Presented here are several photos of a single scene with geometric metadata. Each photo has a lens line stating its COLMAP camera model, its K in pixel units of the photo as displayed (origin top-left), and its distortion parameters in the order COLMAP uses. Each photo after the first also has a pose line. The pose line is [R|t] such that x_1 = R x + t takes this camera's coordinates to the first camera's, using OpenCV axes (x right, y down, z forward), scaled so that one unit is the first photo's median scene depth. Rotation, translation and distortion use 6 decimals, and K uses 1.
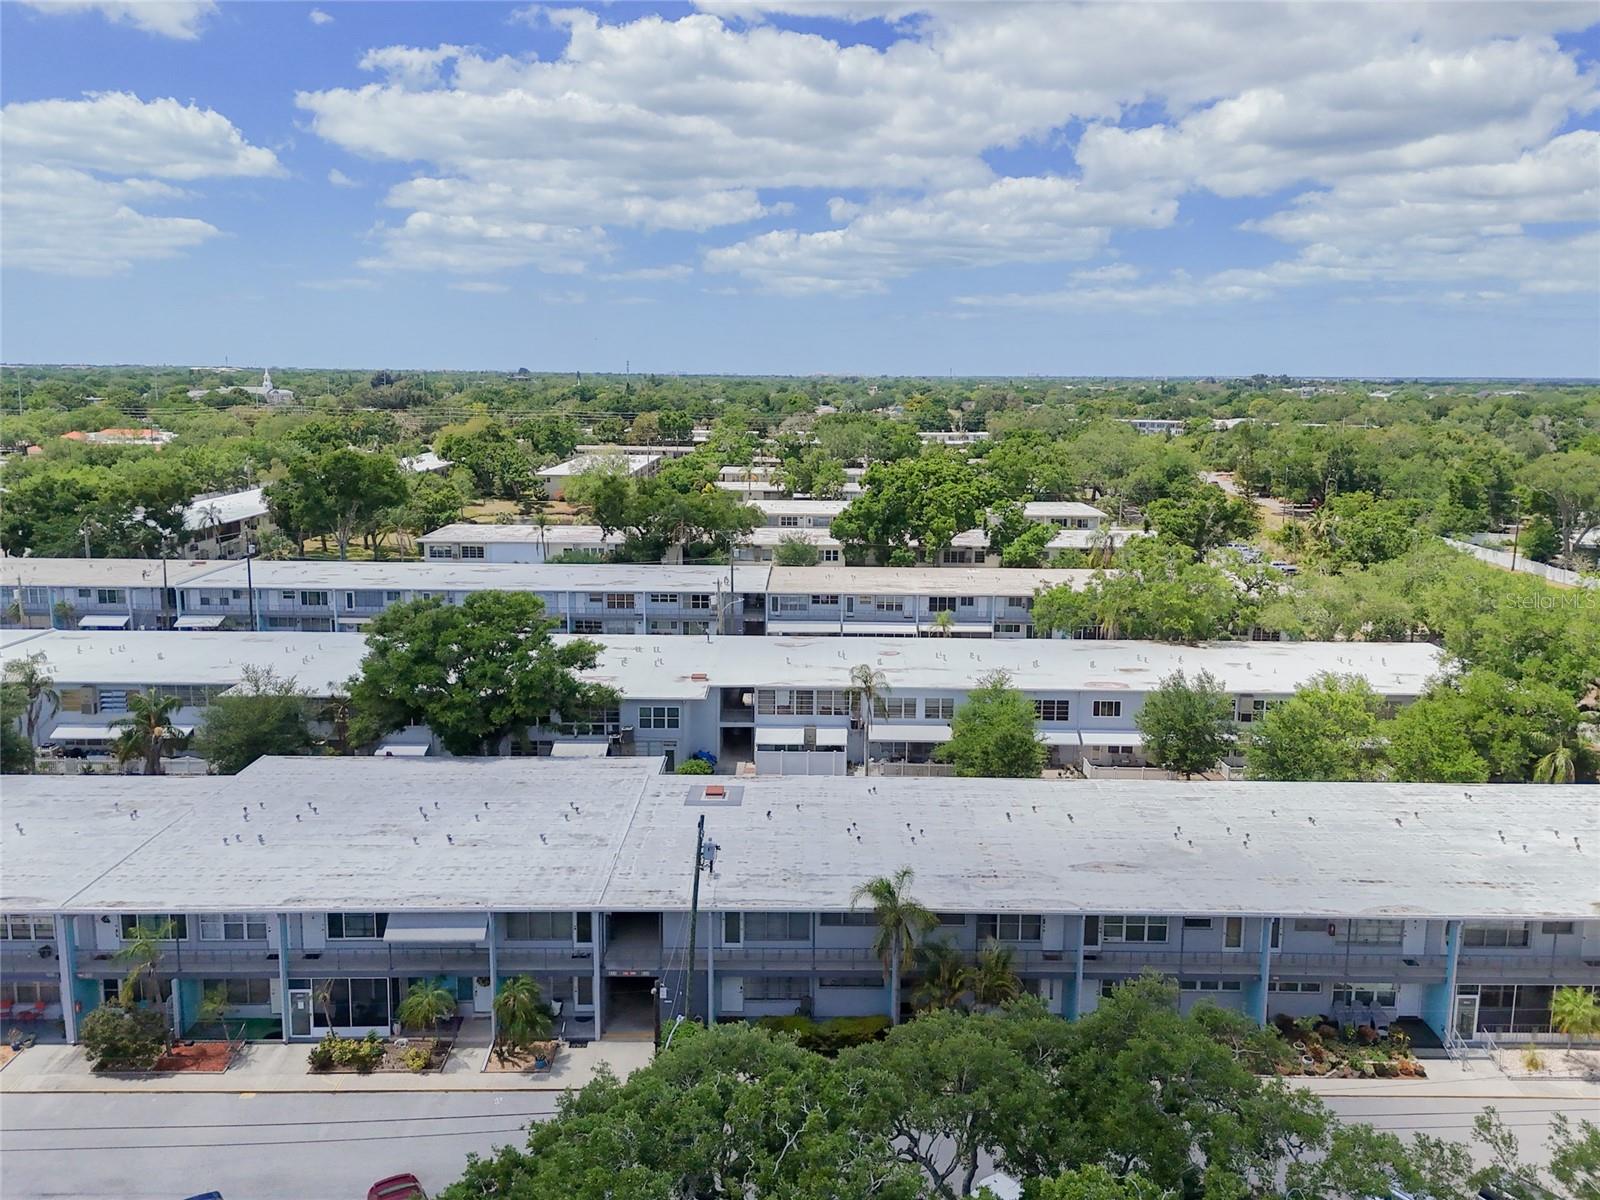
lens RADIAL K [[1191.5, 0, 824.4], [0, 1191.5, 562.5], [0, 0, 1]] dist [0.087602, -0.089208]
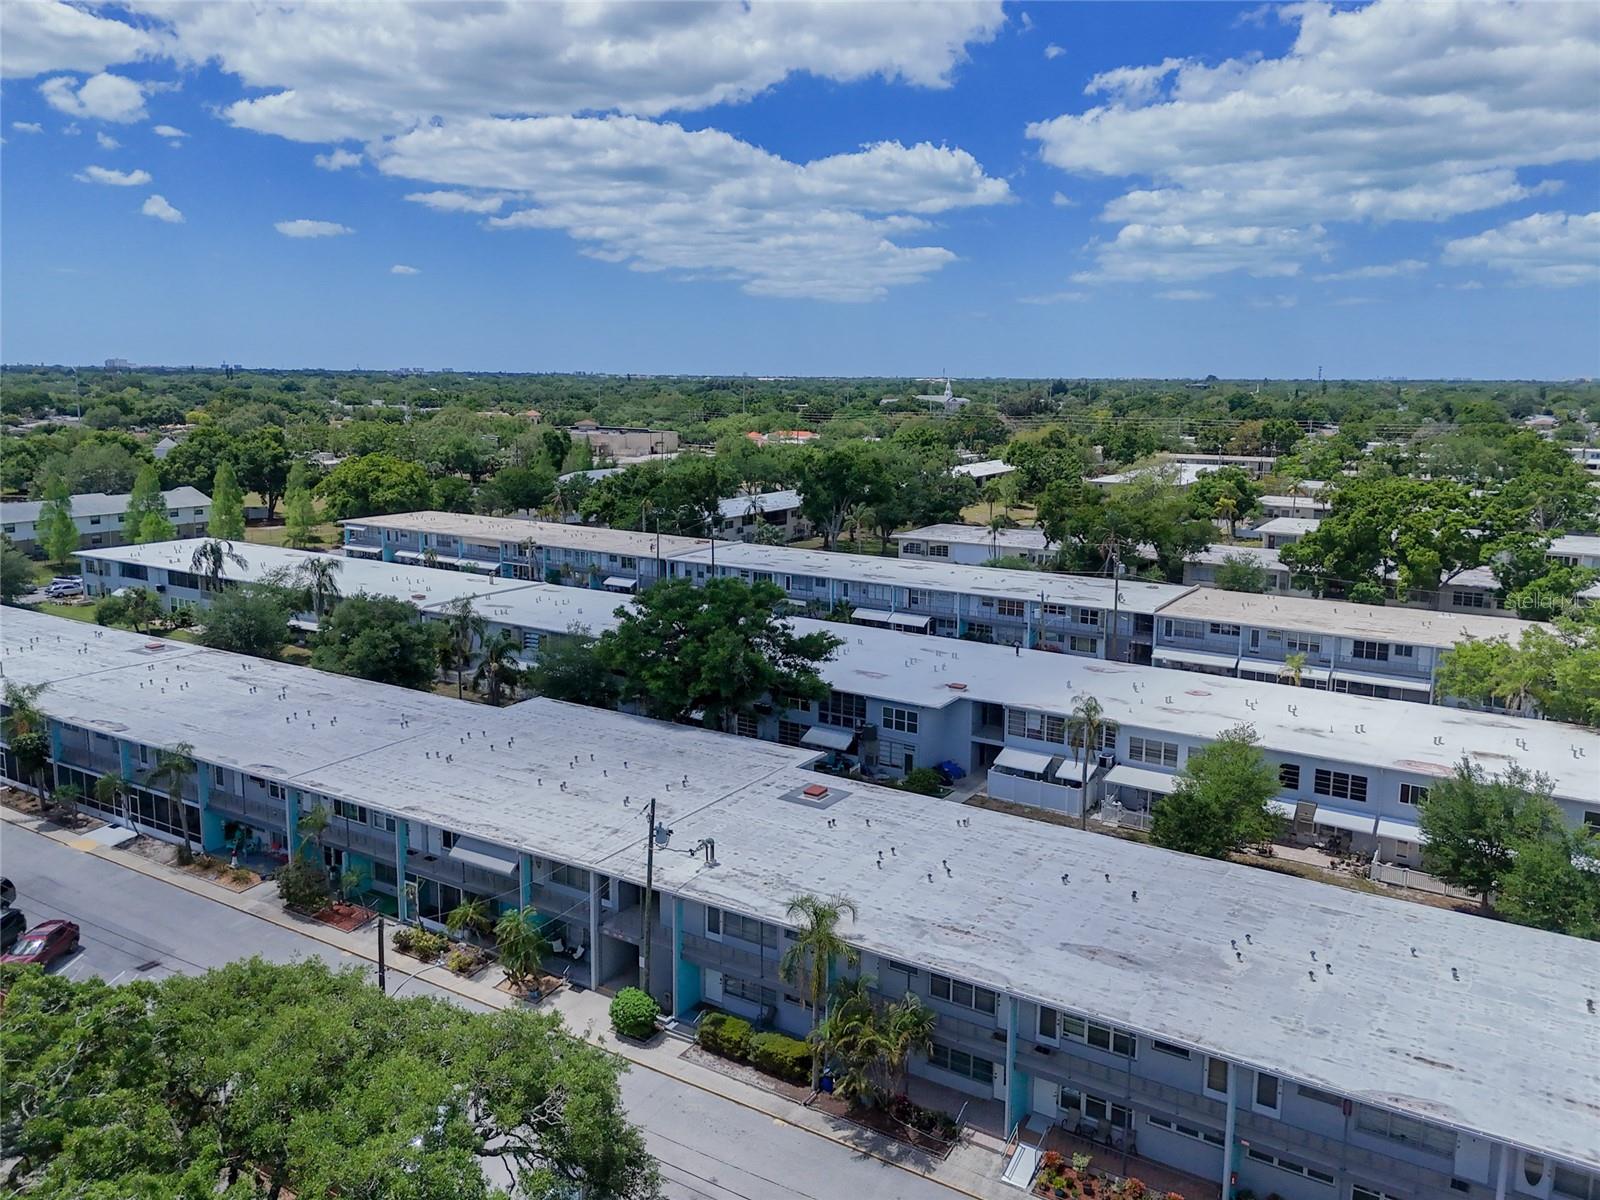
lens RADIAL K [[1203.4, 0, 833.2], [0, 1203.4, 546.6], [0, 0, 1]] dist [0.066872, -0.076871]
pose [[0.846897, 0.072563, -0.526783, 0.098346], [-0.083343, 0.996516, 0.003280, -0.004034], [0.525185, 0.041126, 0.849994, 0.031555]]
